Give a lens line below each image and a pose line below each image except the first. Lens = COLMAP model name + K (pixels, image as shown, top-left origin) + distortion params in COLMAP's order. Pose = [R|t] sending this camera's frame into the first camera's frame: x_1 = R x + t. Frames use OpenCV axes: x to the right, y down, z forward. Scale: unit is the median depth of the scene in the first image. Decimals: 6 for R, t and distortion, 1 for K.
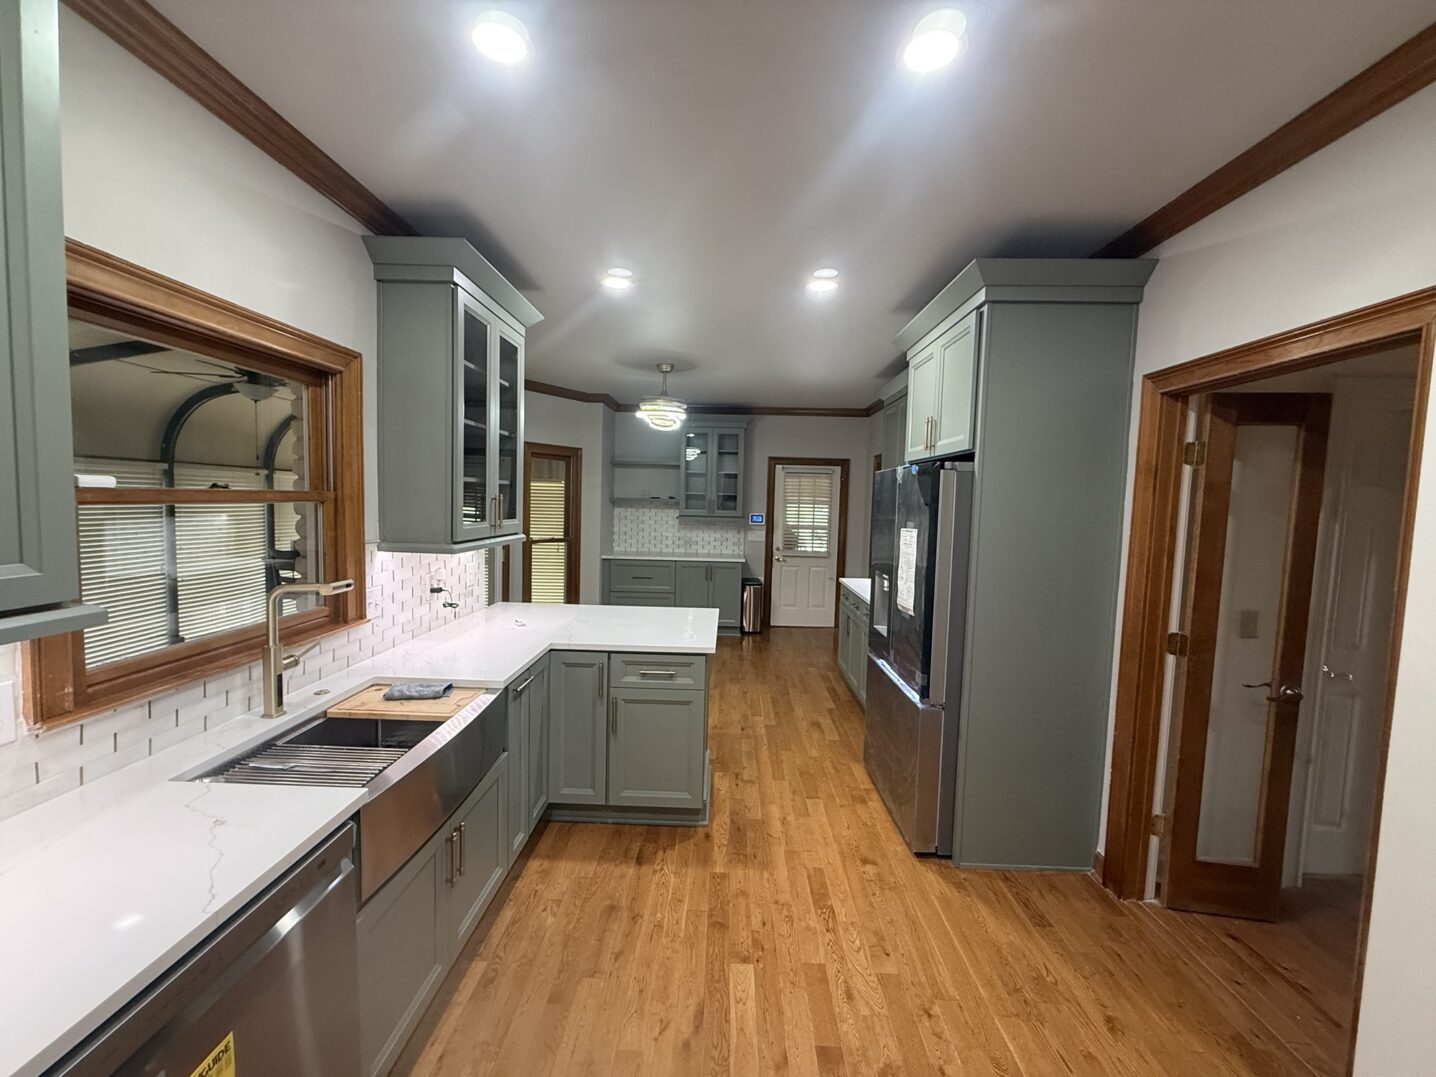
lens RADIAL K [[579.9, 0, 721.1], [0, 579.9, 541.9], [0, 0, 1]] dist [-0.000751, -0.000052]
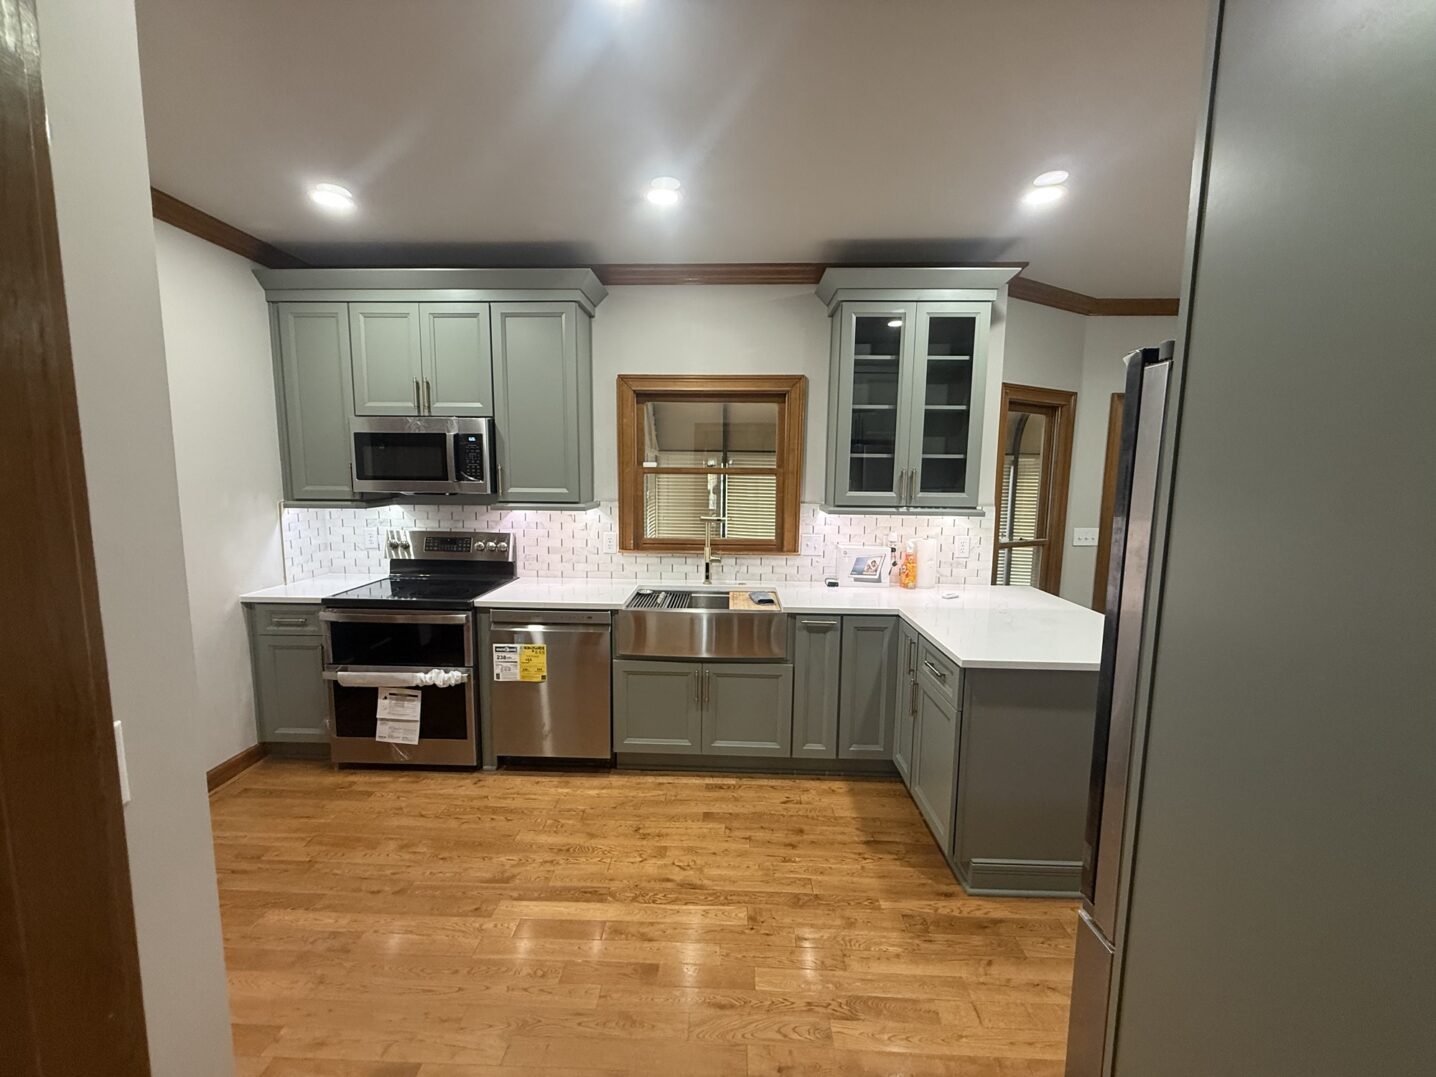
lens RADIAL K [[598.2, 0, 715.7], [0, 598.2, 541.3], [0, 0, 1]] dist [0.000228, 0.000003]
pose [[-0.039274, 0.087626, -0.995379, 0.963897], [-0.084782, 0.992263, 0.090697, -0.019713], [0.995625, 0.087952, -0.031541, 0.858036]]
